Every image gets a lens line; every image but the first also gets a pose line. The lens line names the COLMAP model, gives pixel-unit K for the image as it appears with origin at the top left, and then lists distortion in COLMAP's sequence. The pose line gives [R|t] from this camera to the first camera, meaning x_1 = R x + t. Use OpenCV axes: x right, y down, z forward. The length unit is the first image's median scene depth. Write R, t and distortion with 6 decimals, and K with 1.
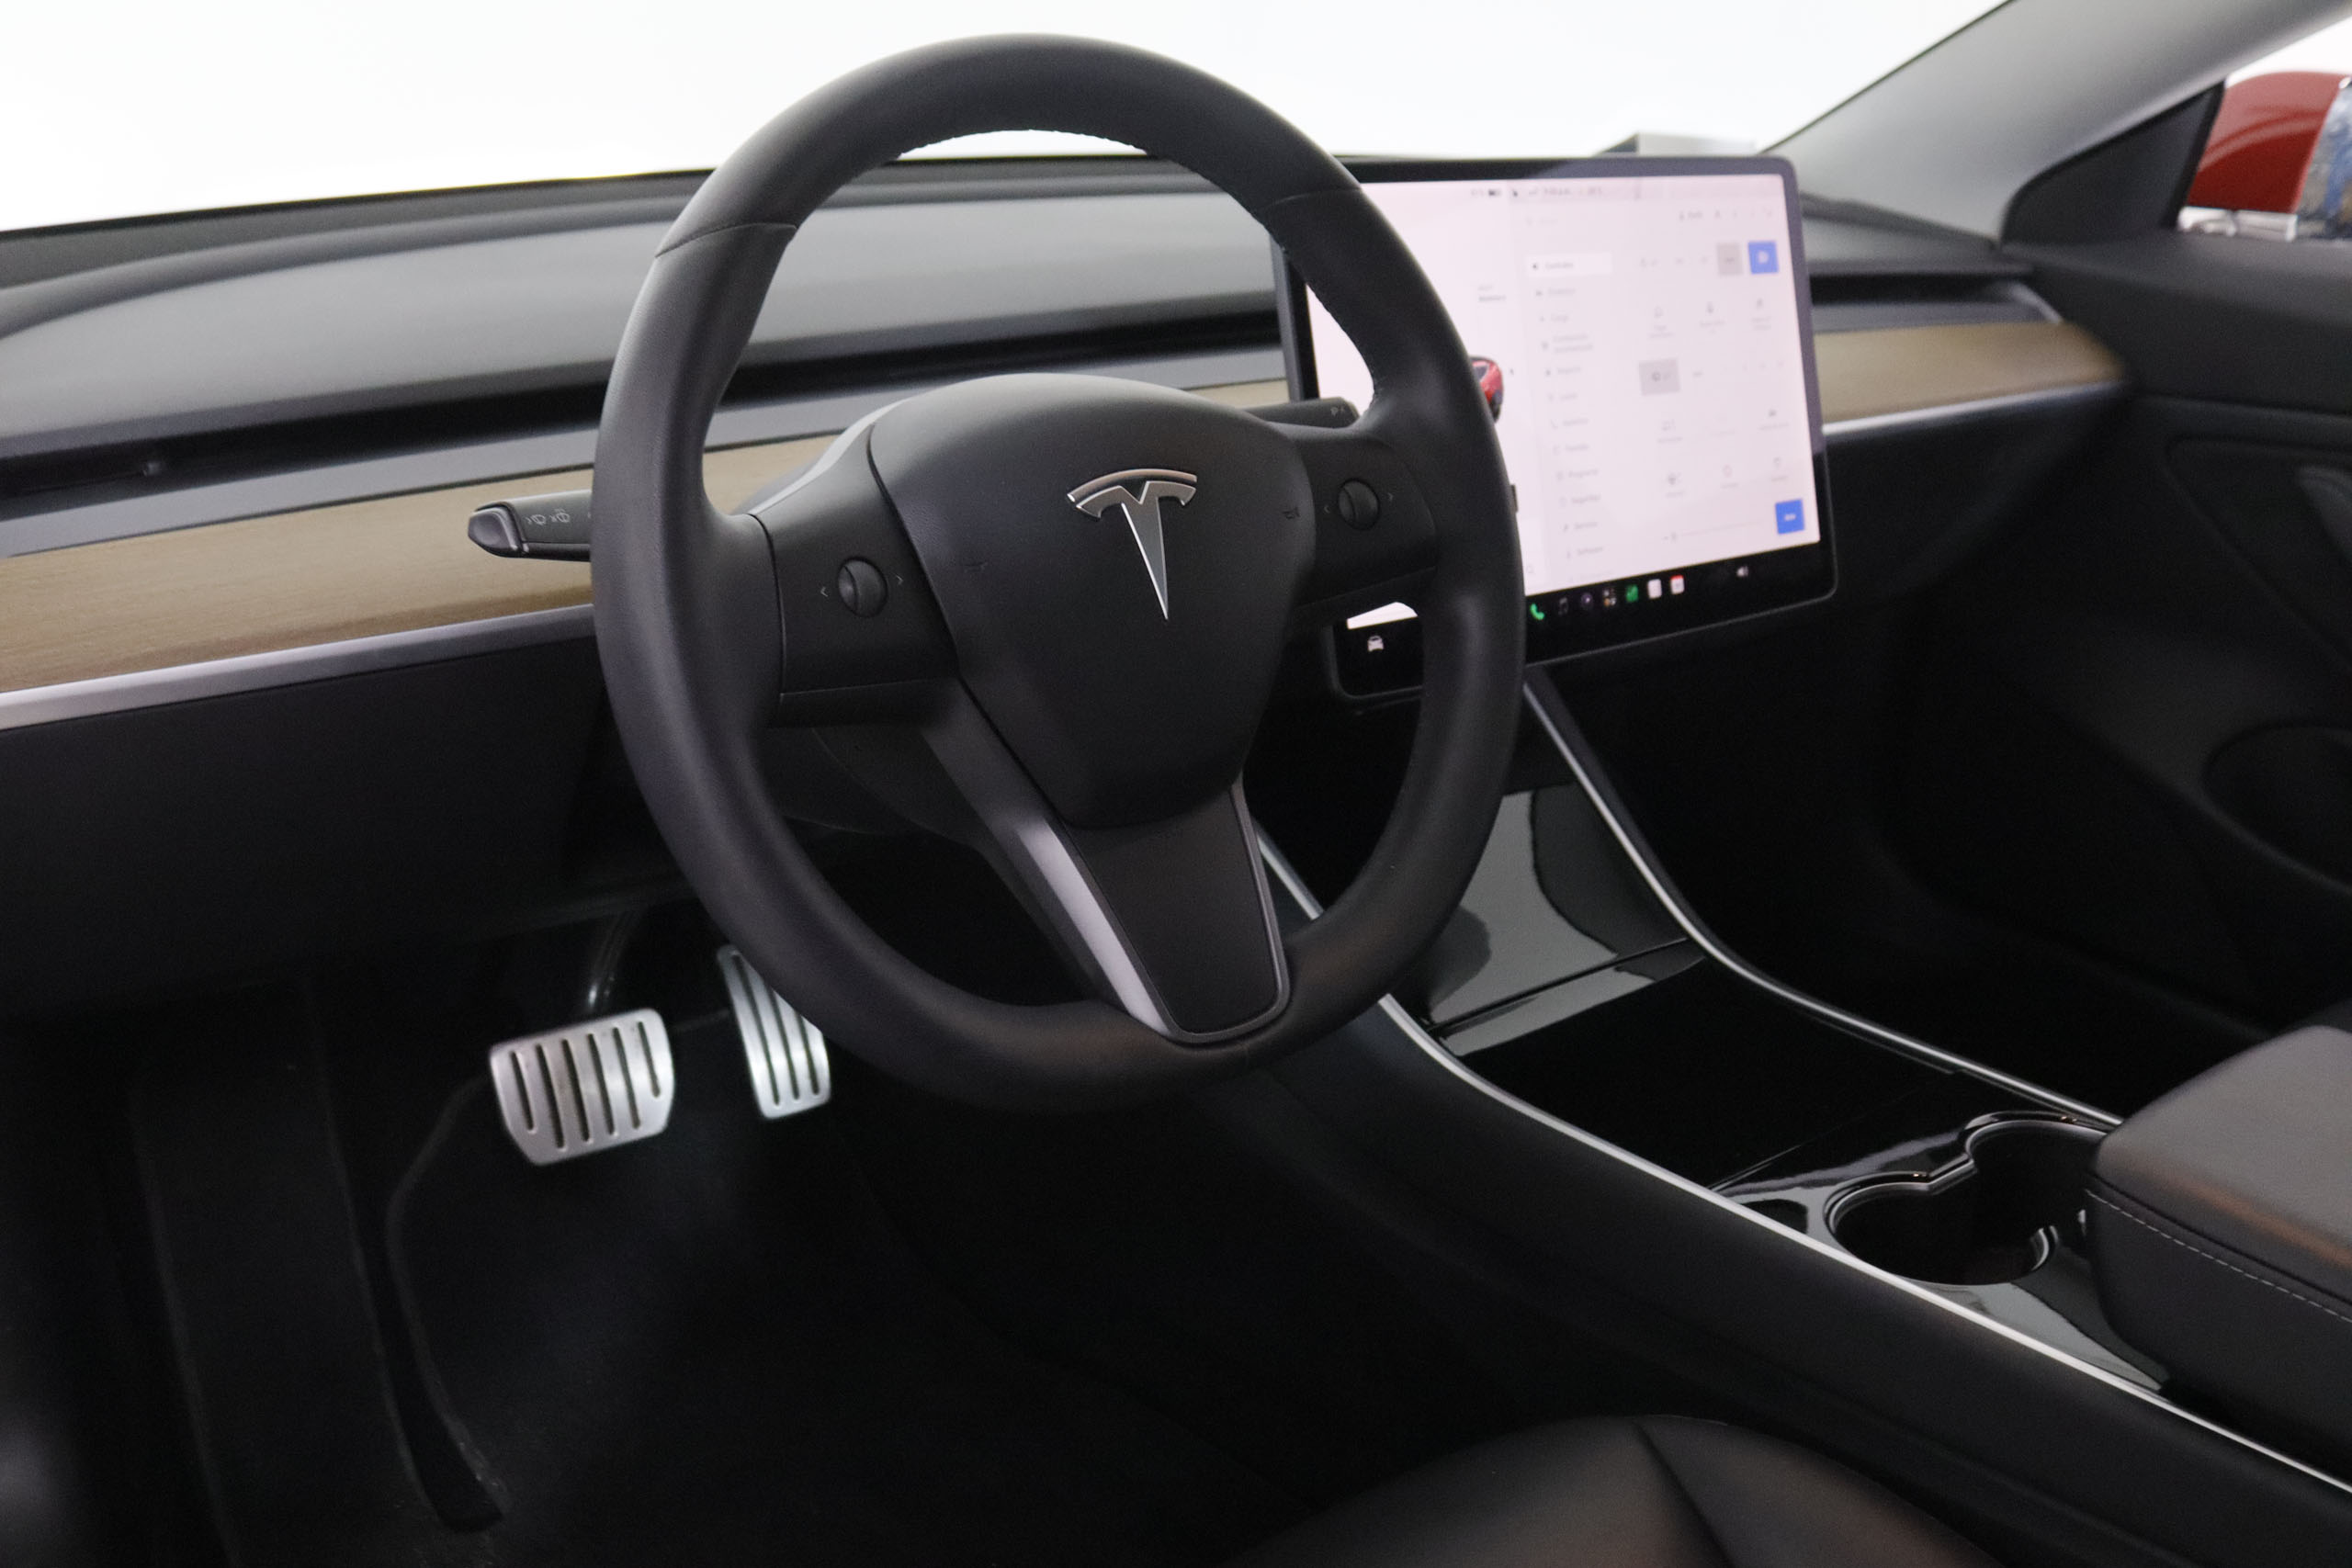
lens RADIAL K [[2187.6, 0, 1183.4], [0, 2187.6, 774.2], [0, 0, 1]] dist [-0.102586, 0.000000]
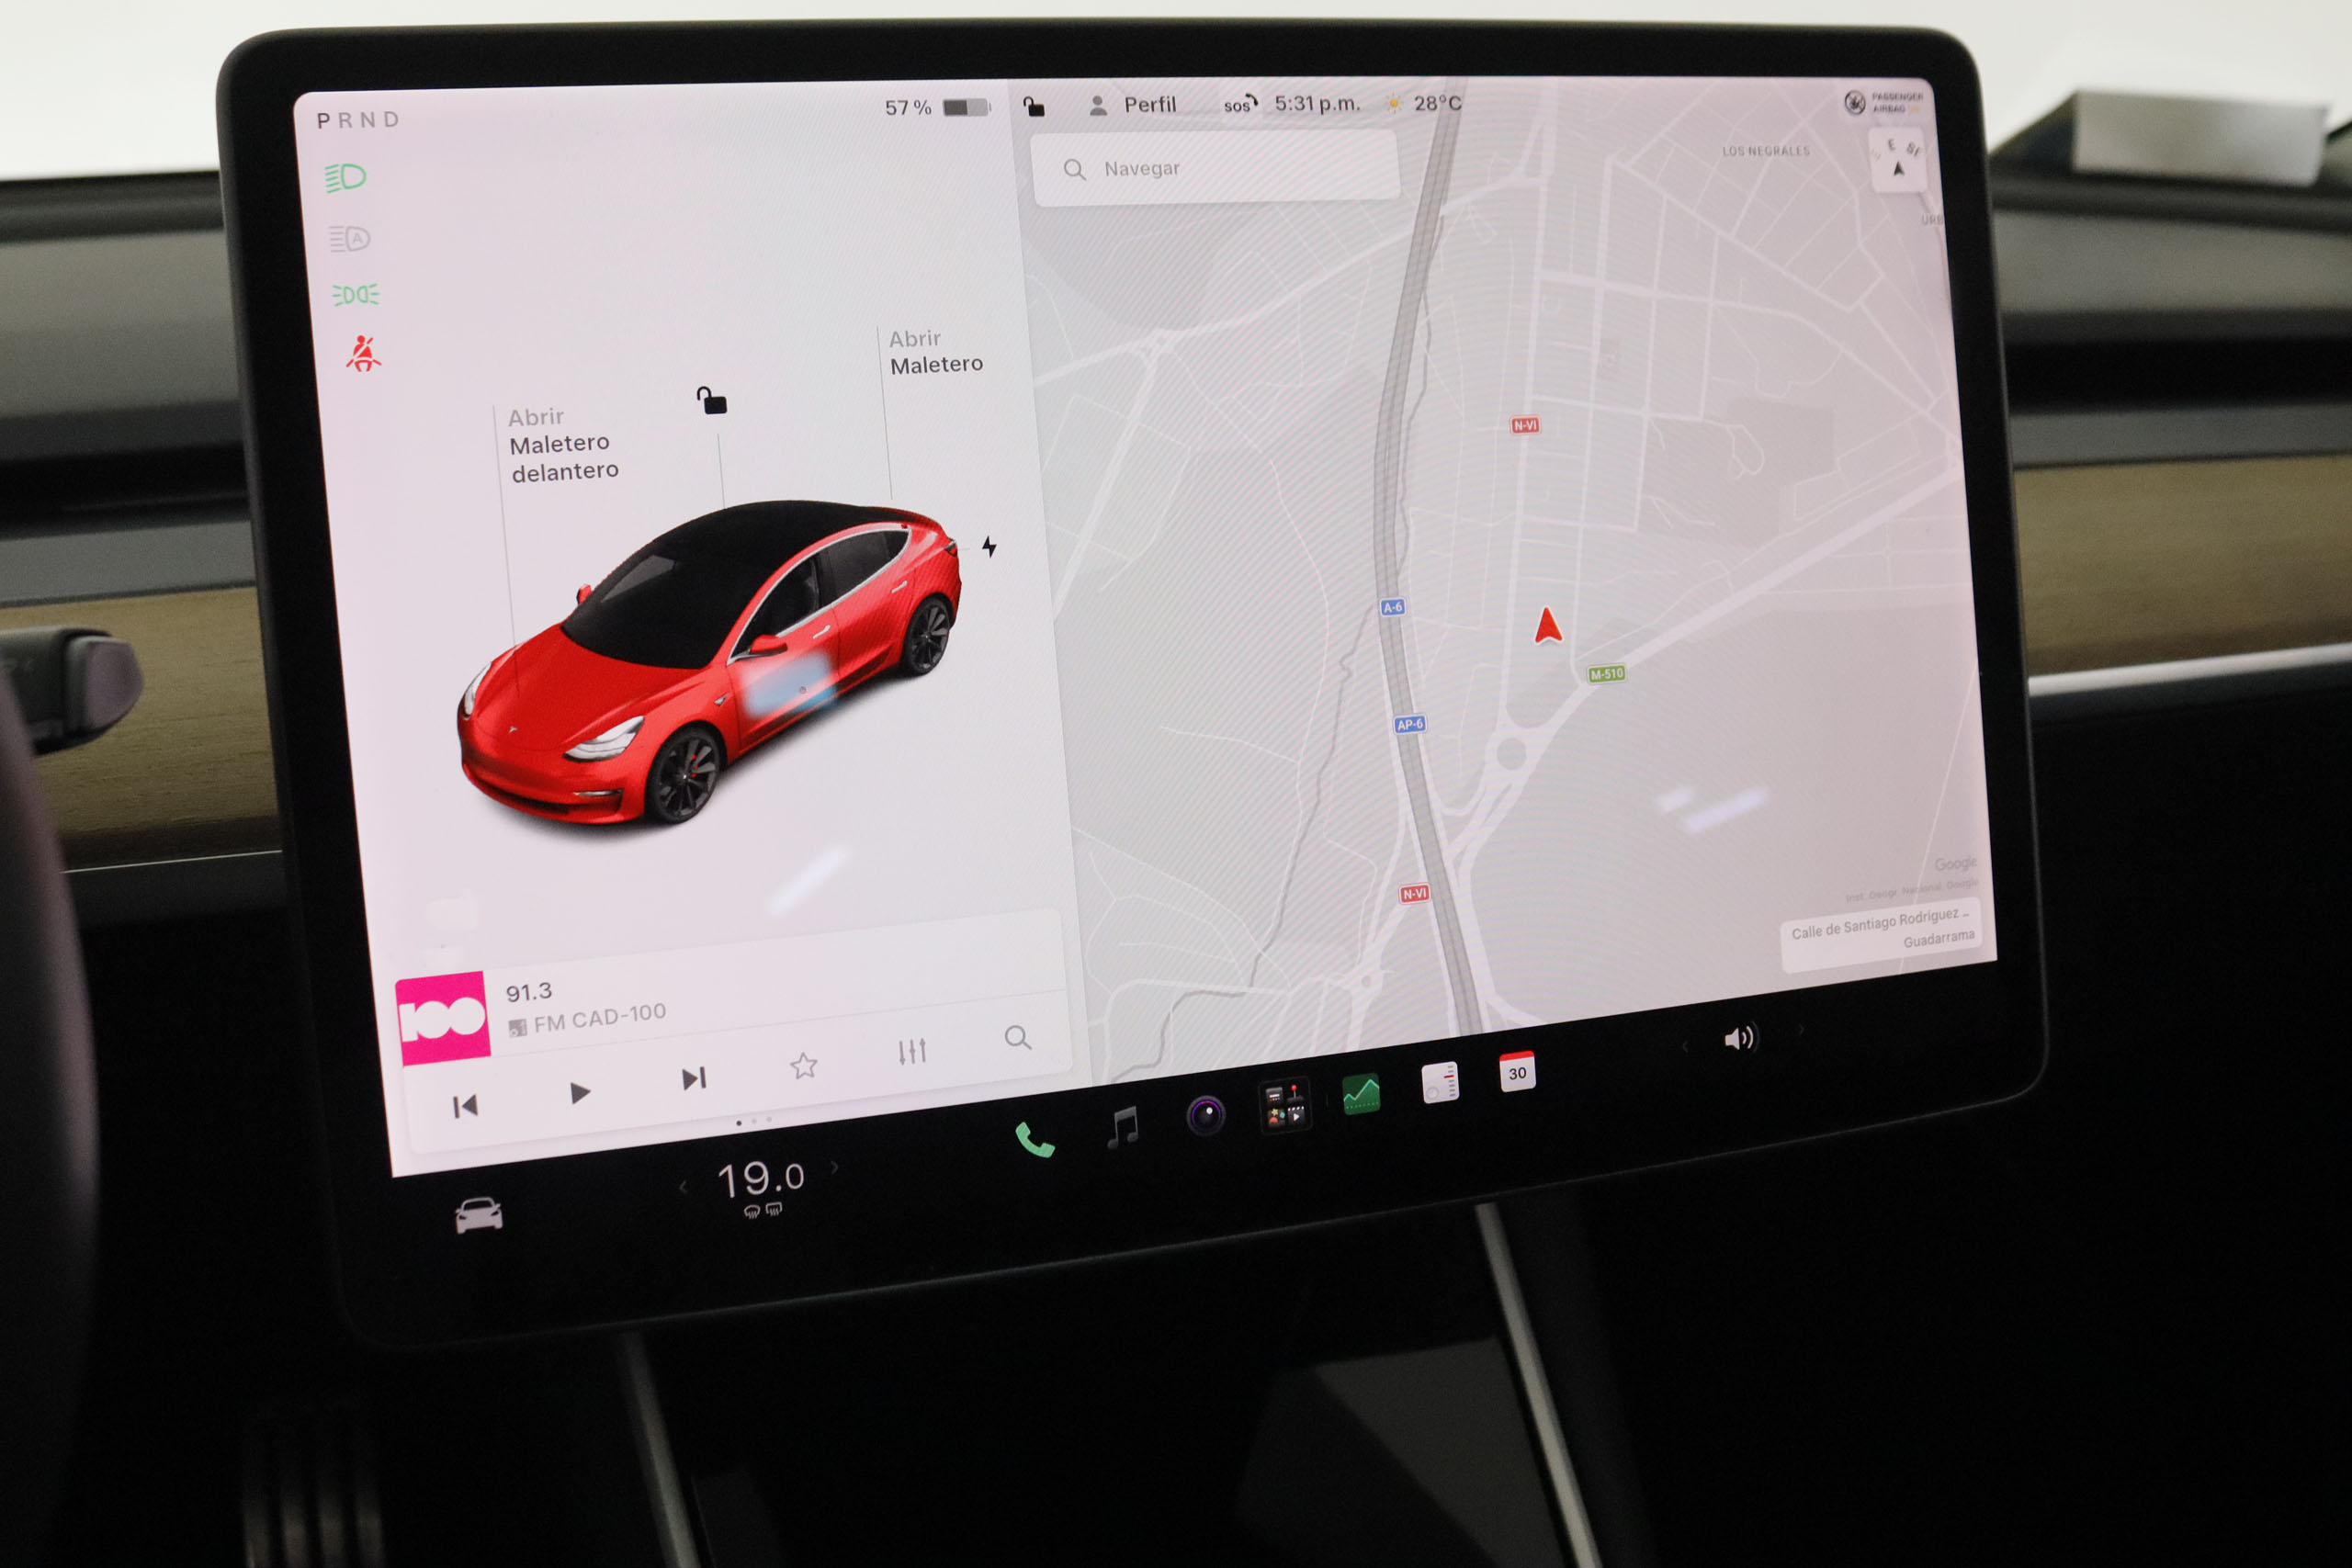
lens RADIAL K [[2406.8, 0, 1168.0], [0, 2406.8, 763.8], [0, 0, 1]] dist [-0.096643, 0.000000]
pose [[0.943273, 0.064427, -0.325707, 0.302852], [-0.082594, 0.995688, -0.042245, -0.118186], [0.321580, 0.066750, 0.944527, 0.543782]]
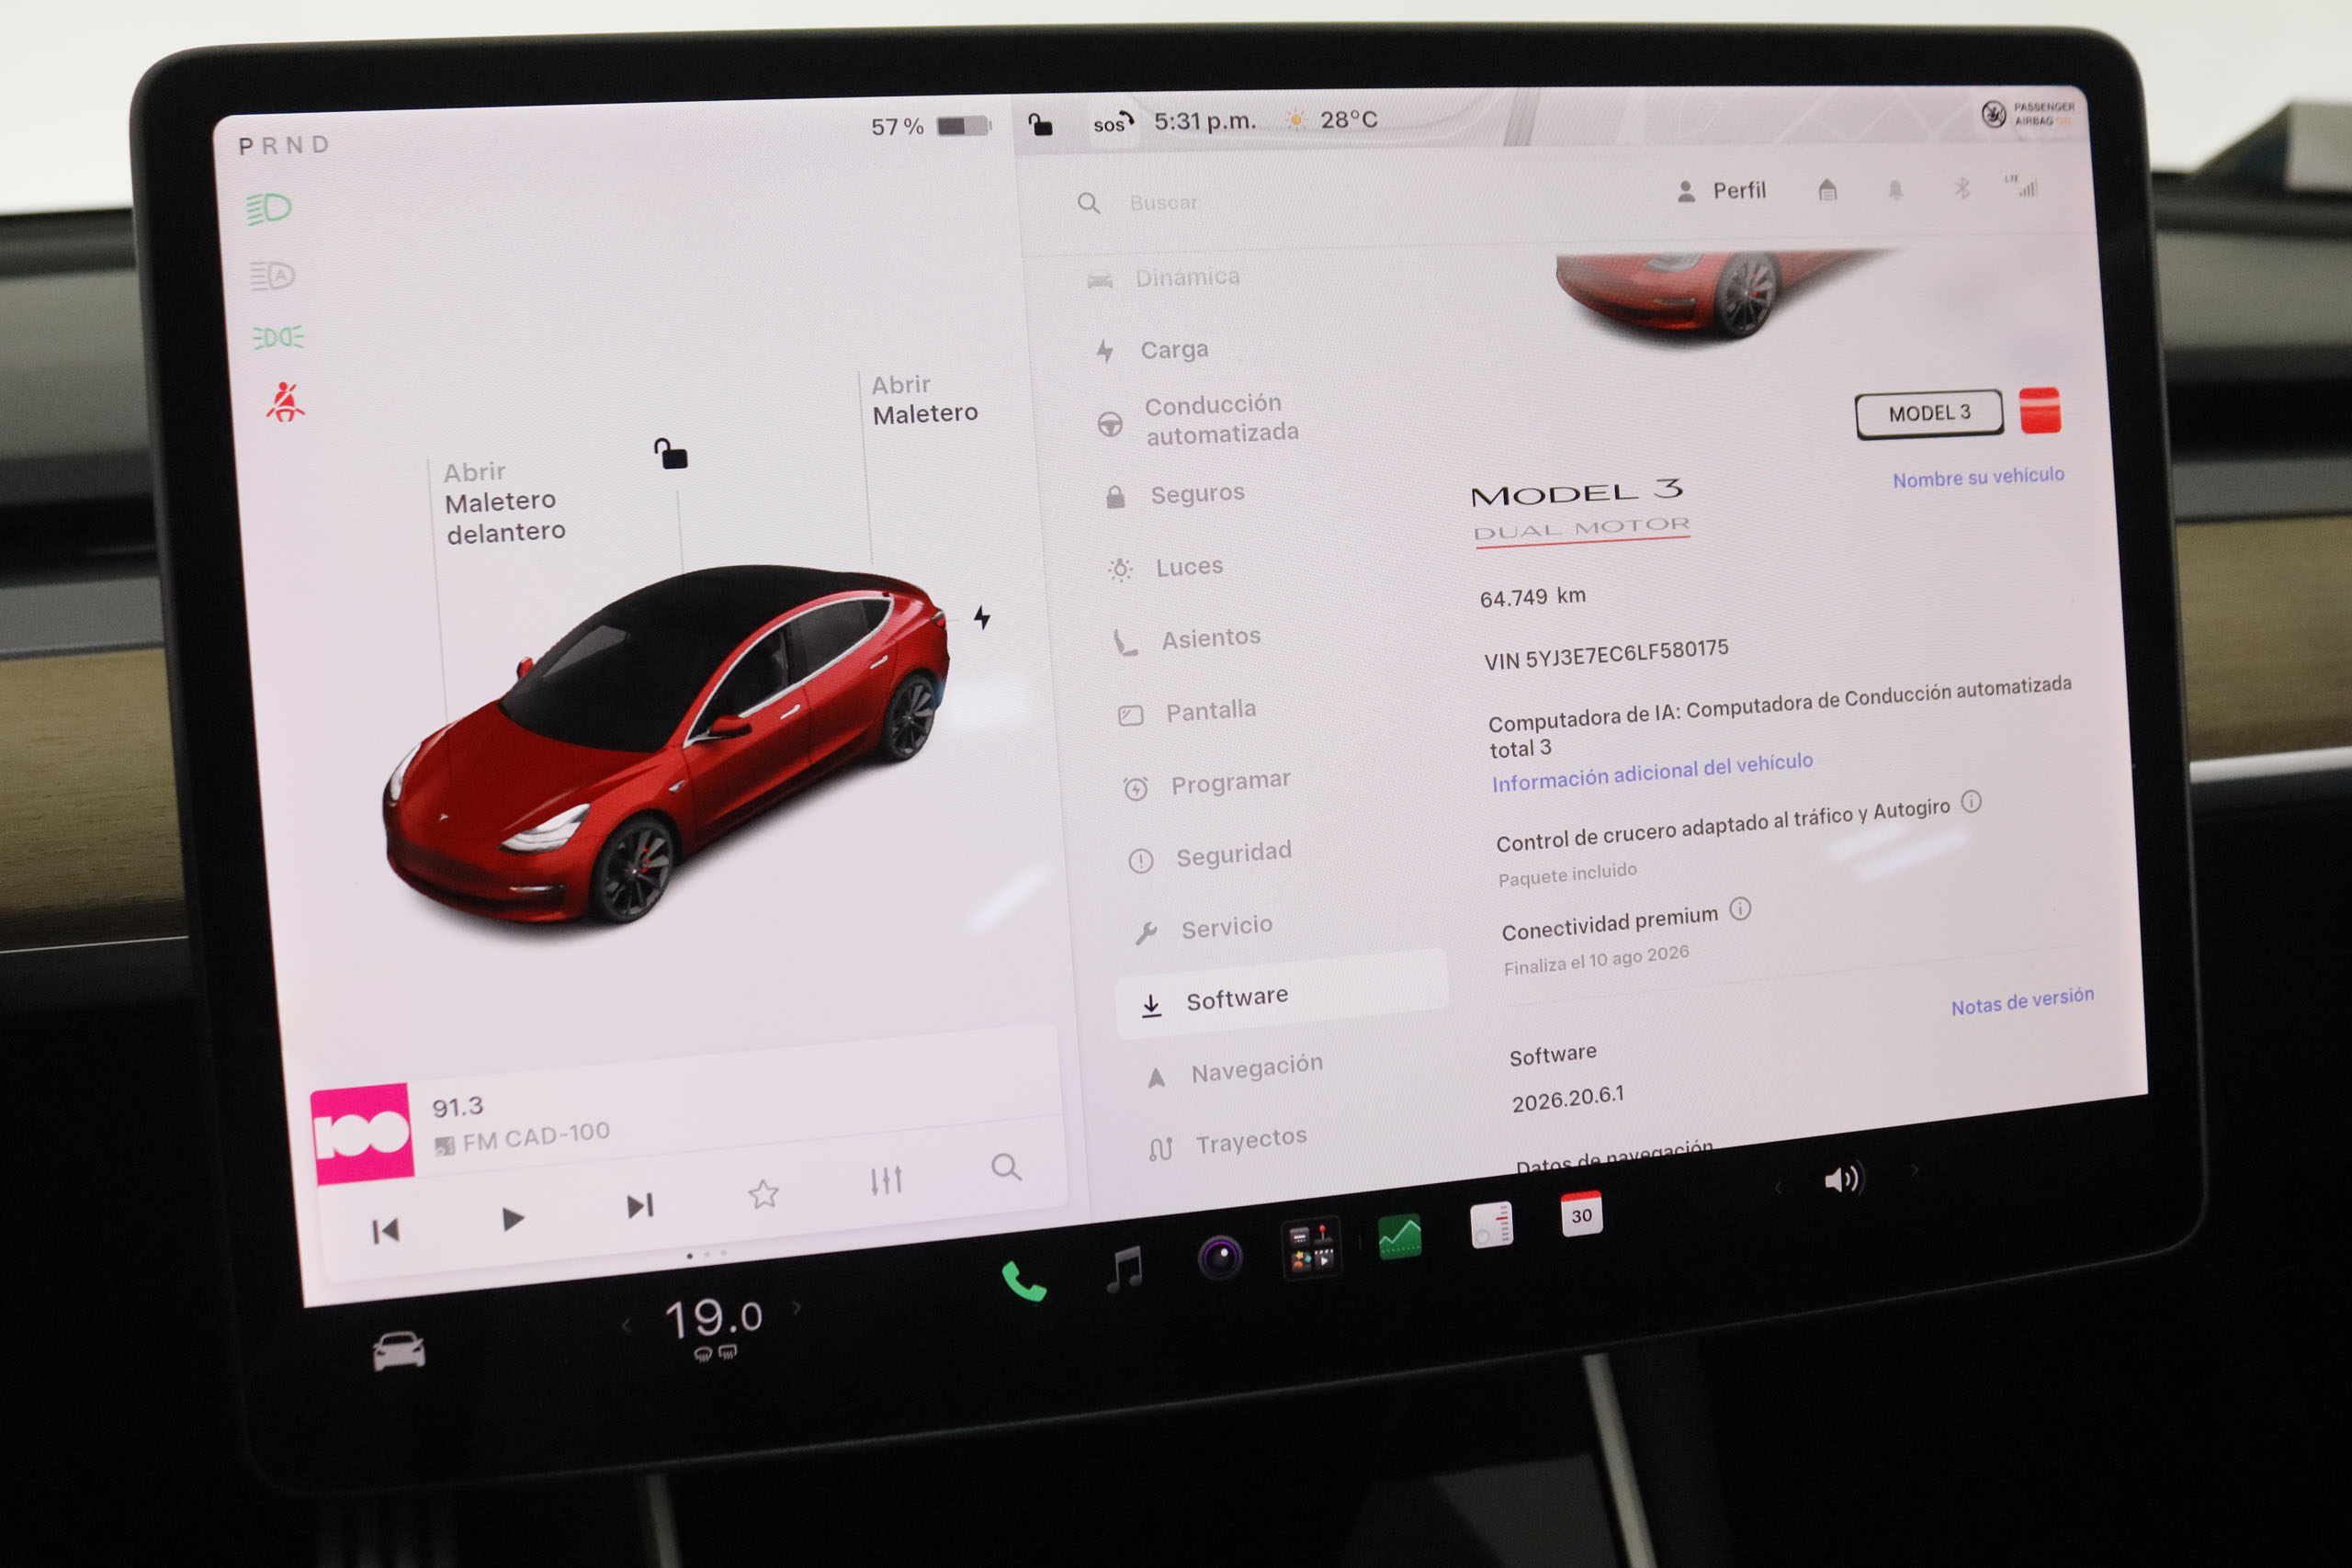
lens RADIAL K [[2406.8, 0, 1165.4], [0, 2406.8, 765.2], [0, 0, 1]] dist [-0.096643, 0.000000]
pose [[0.909503, 0.077842, -0.408344, 0.314866], [-0.102682, 0.993940, -0.039228, -0.135976], [0.402816, 0.077608, 0.911985, 0.597643]]
